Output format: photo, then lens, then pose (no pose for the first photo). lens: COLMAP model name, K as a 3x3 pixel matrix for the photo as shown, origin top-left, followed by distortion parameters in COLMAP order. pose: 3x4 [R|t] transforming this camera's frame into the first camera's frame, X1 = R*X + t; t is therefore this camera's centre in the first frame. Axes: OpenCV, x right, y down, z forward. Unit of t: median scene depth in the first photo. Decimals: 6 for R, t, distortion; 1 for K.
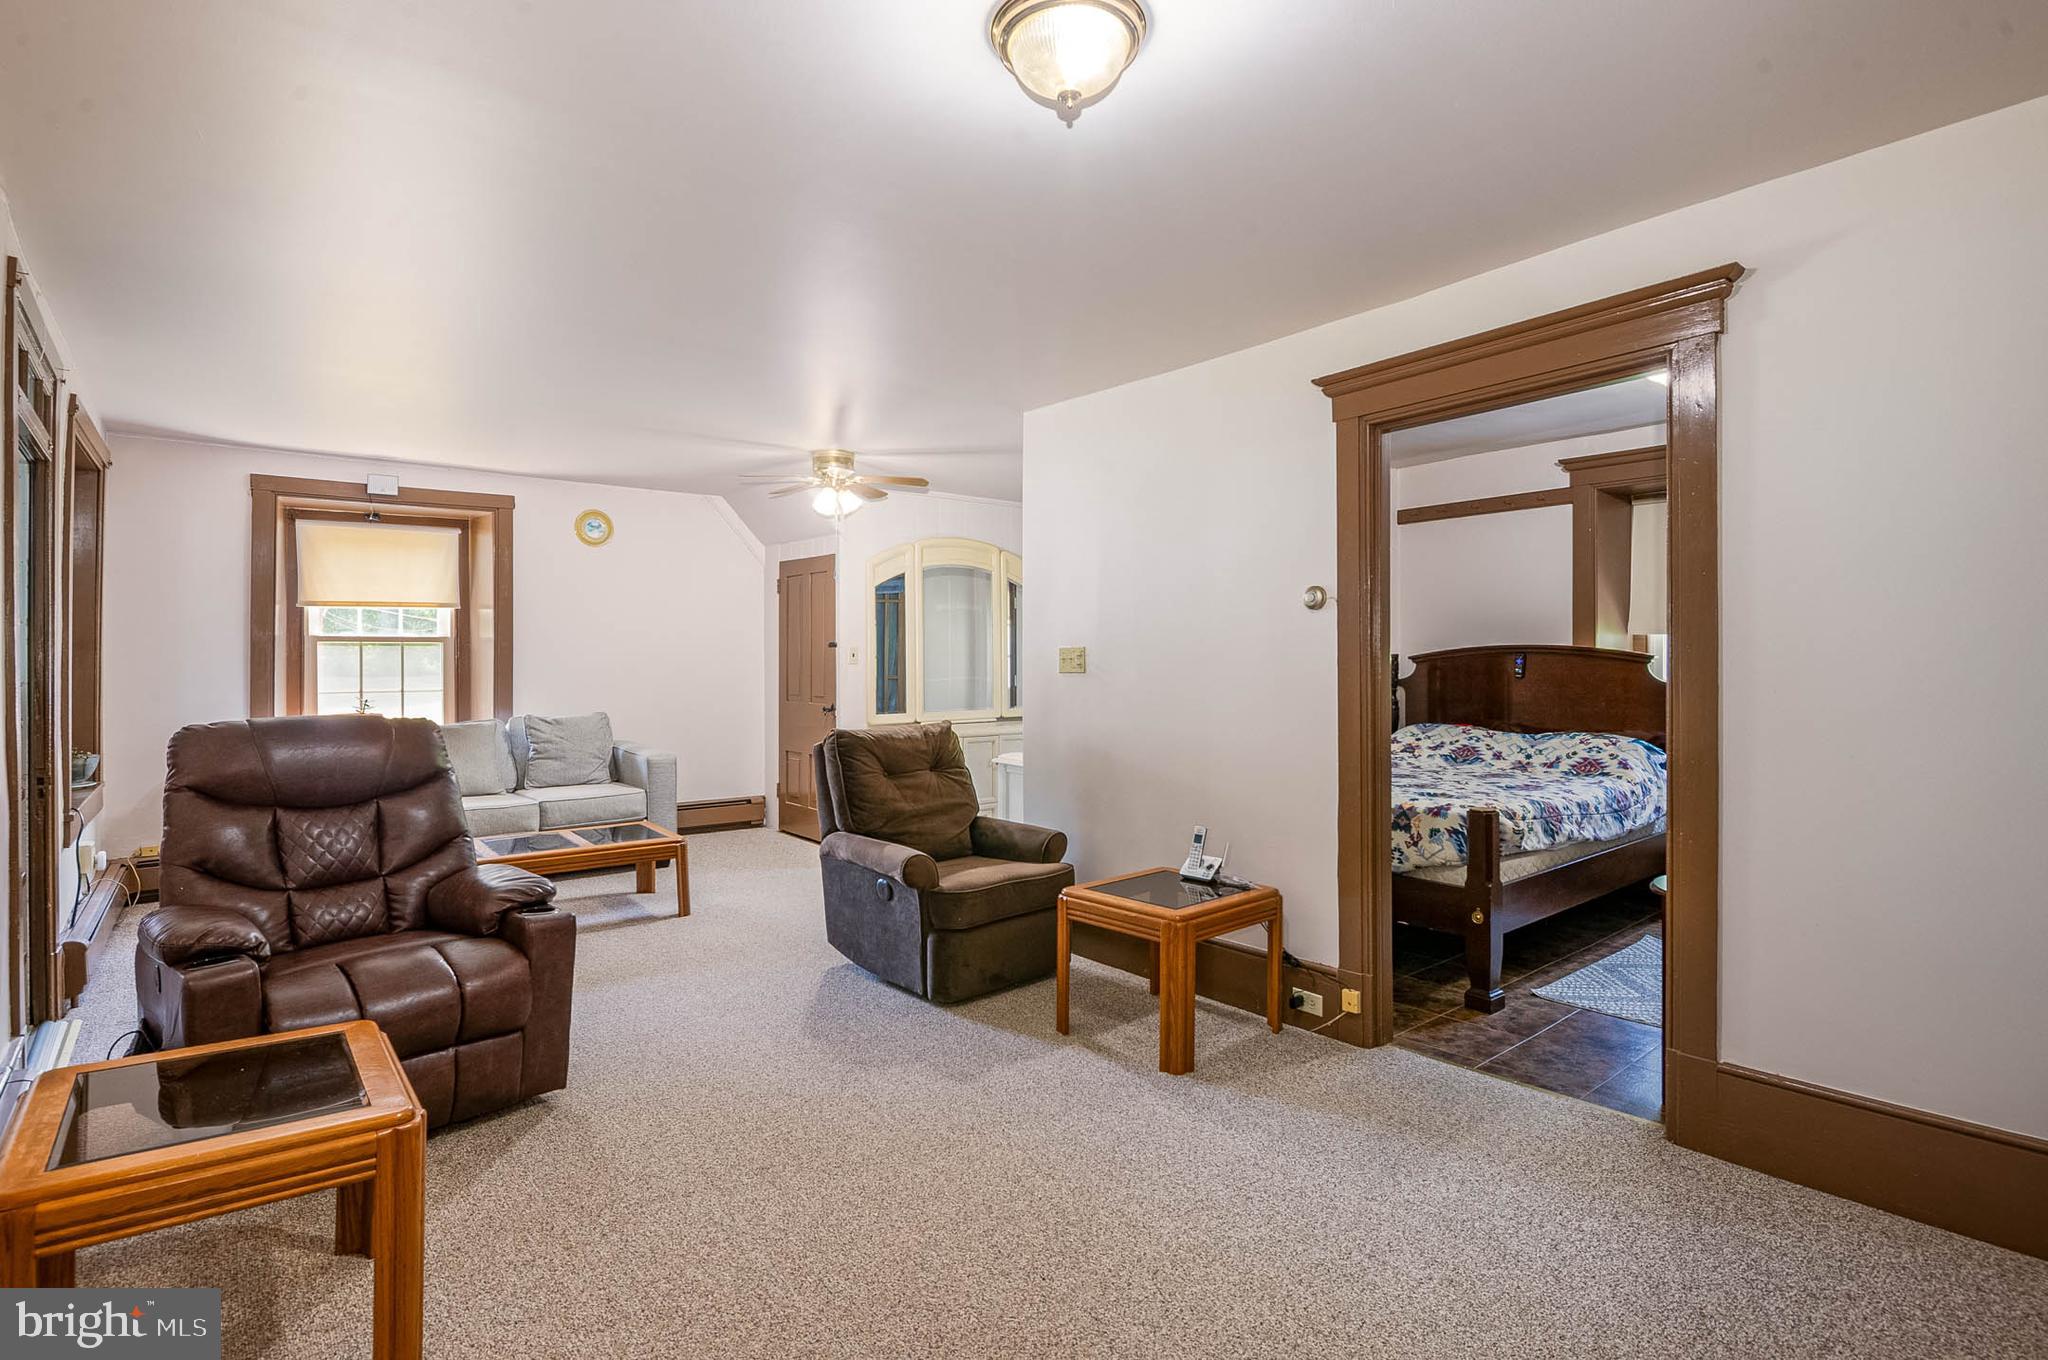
lens RADIAL K [[999.0, 0, 1012.0], [0, 999.0, 673.9], [0, 0, 1]] dist [0.008251, -0.012593]
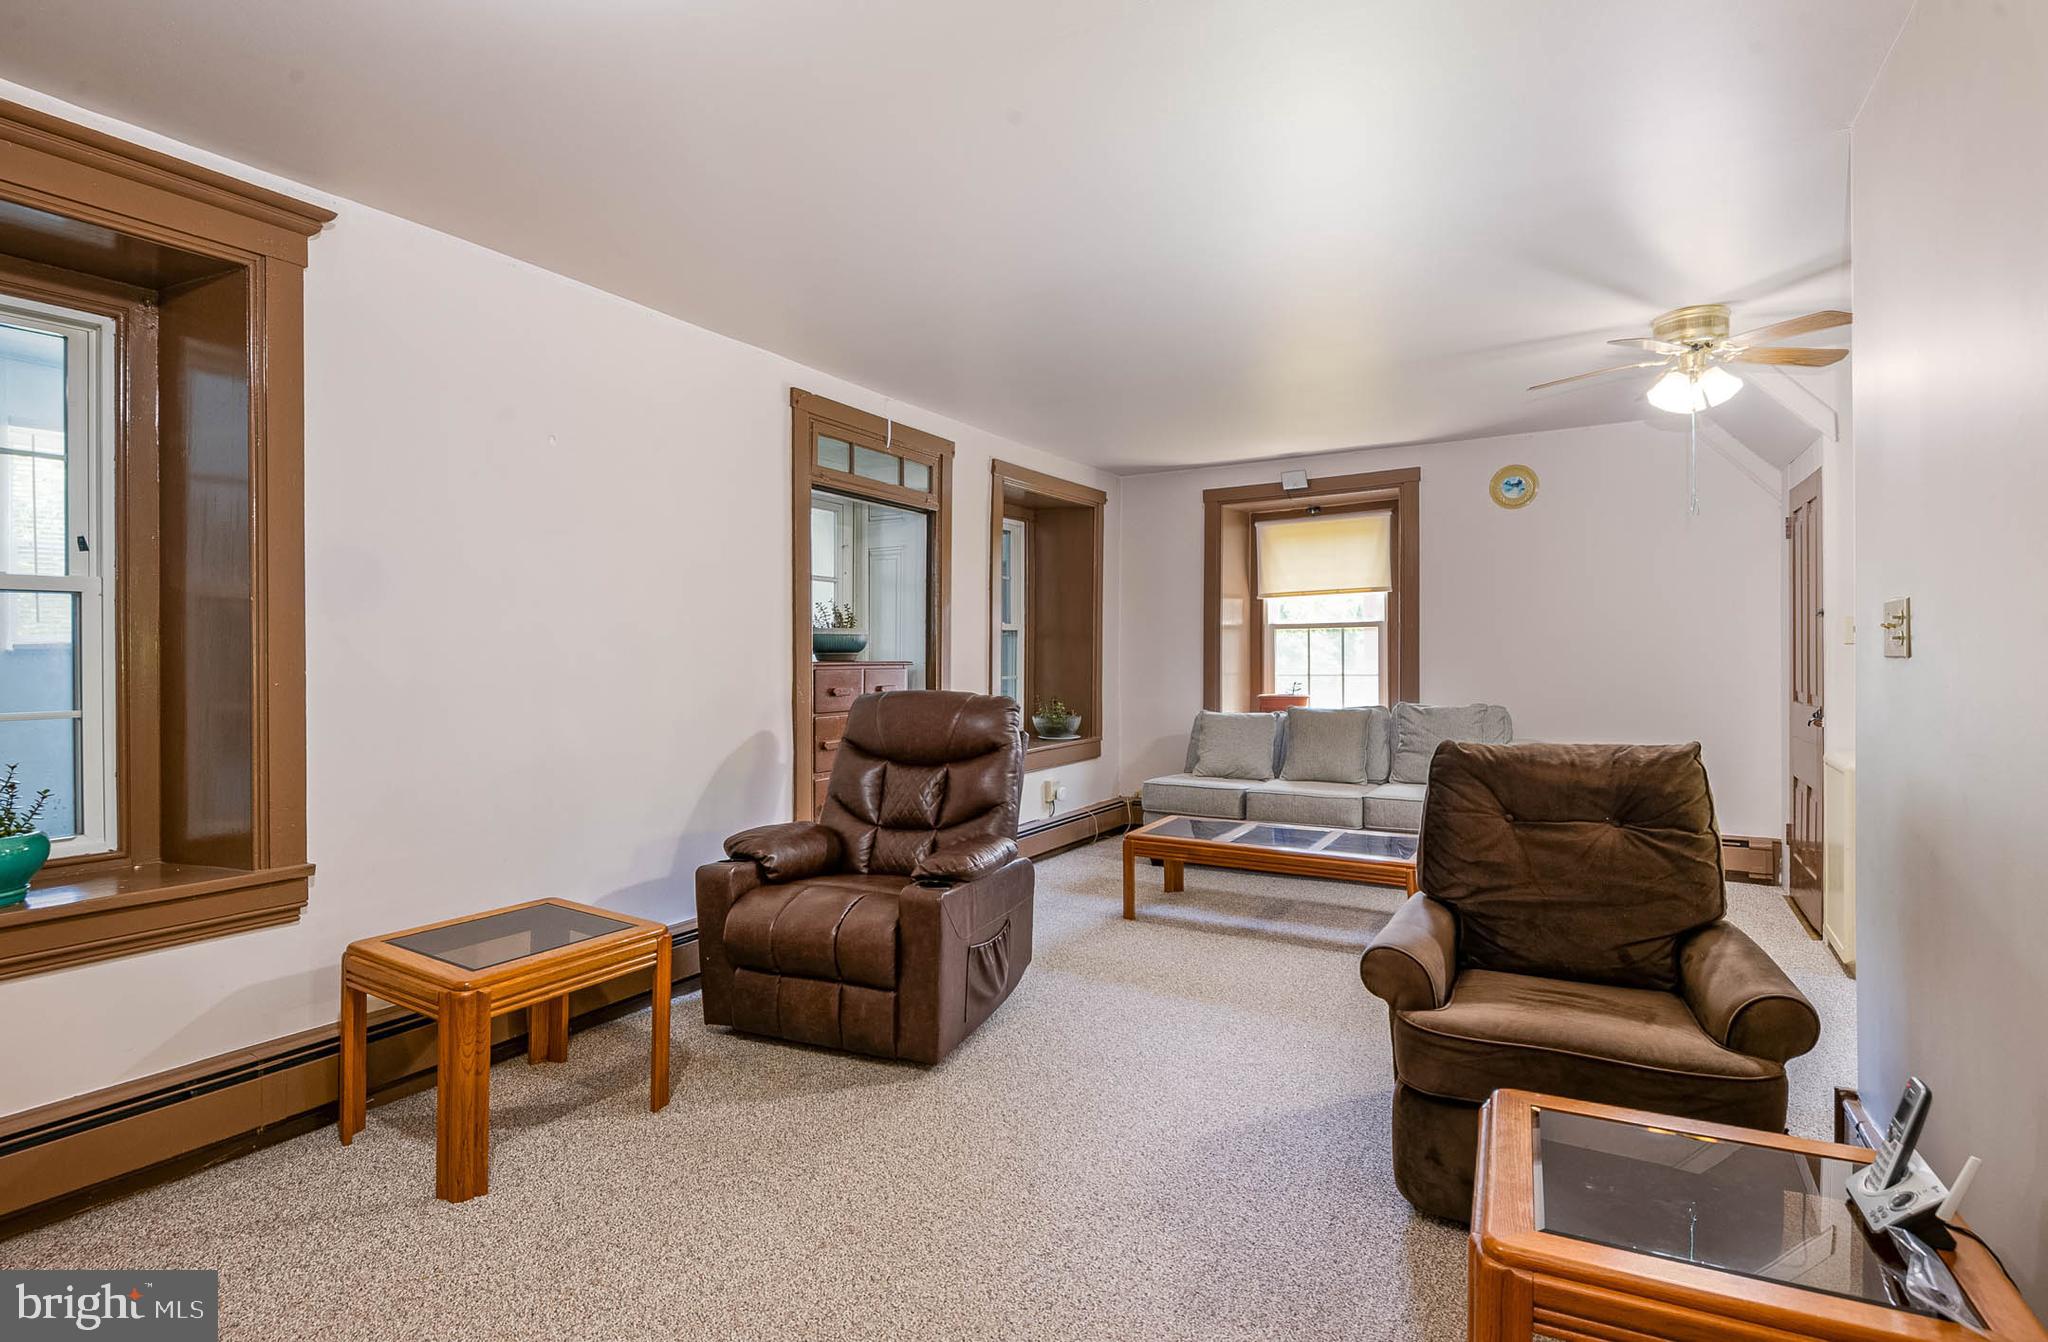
lens RADIAL K [[990.0, 0, 1021.7], [0, 990.0, 657.6], [0, 0, 1]] dist [-0.025493, 0.000169]
pose [[0.337801, 0.001686, -0.941216, 0.288275], [-0.004706, 0.999989, 0.000103, 0.001066], [0.941206, 0.004394, 0.337805, 0.413688]]
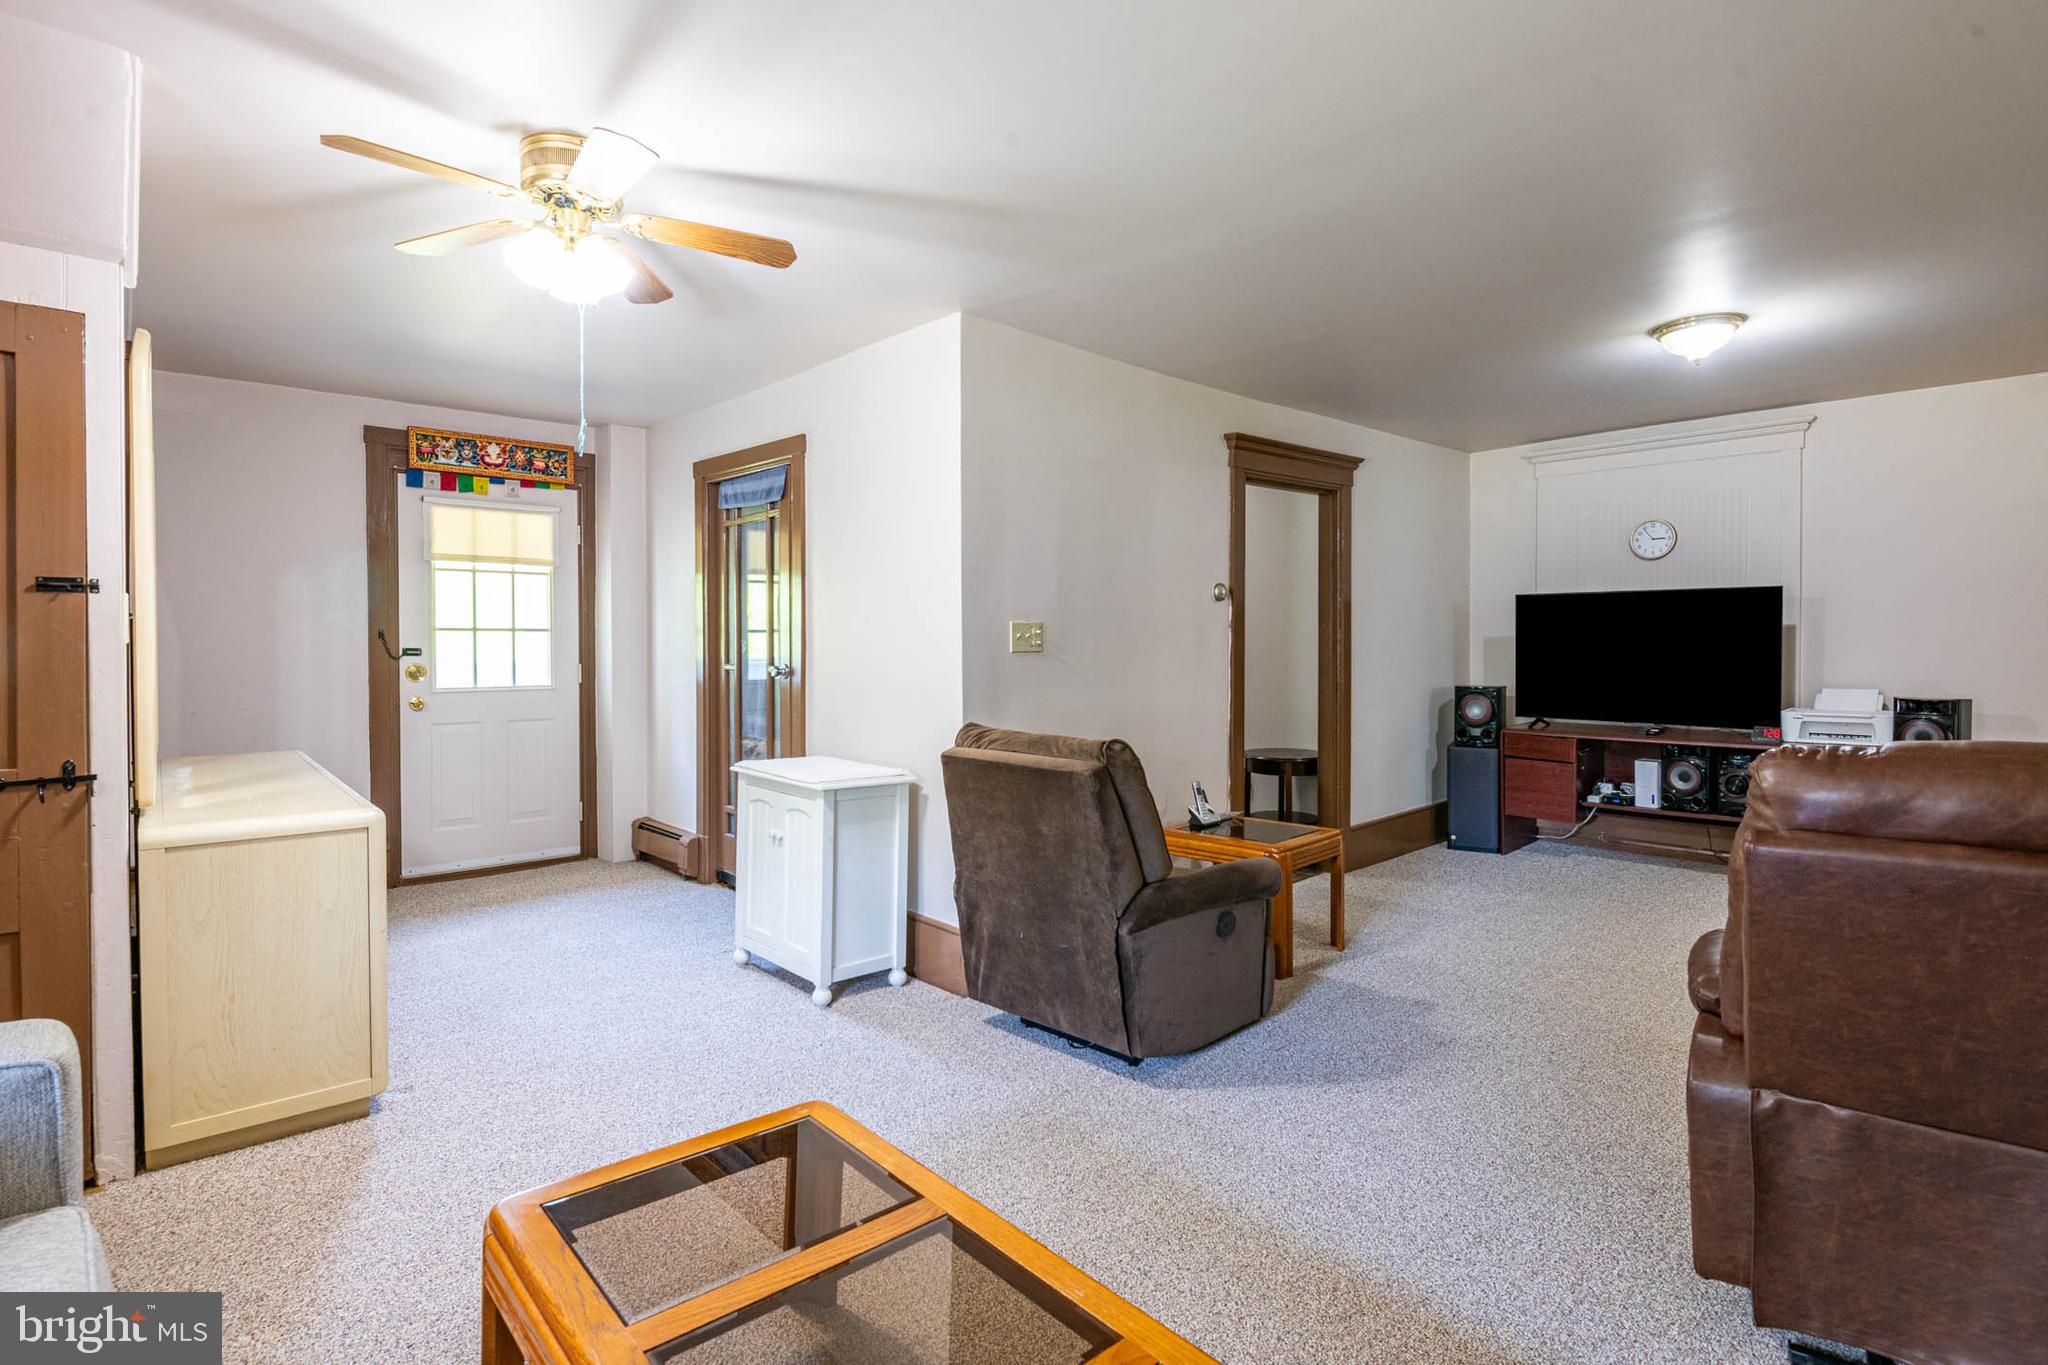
lens RADIAL K [[999.0, 0, 1012.0], [0, 999.0, 676.4], [0, 0, 1]] dist [0.008251, -0.012593]
pose [[-0.064910, -0.027254, 0.997519, -0.679526], [0.013404, 0.999513, 0.028181, -0.003740], [-0.997801, 0.015200, -0.064513, 0.916179]]
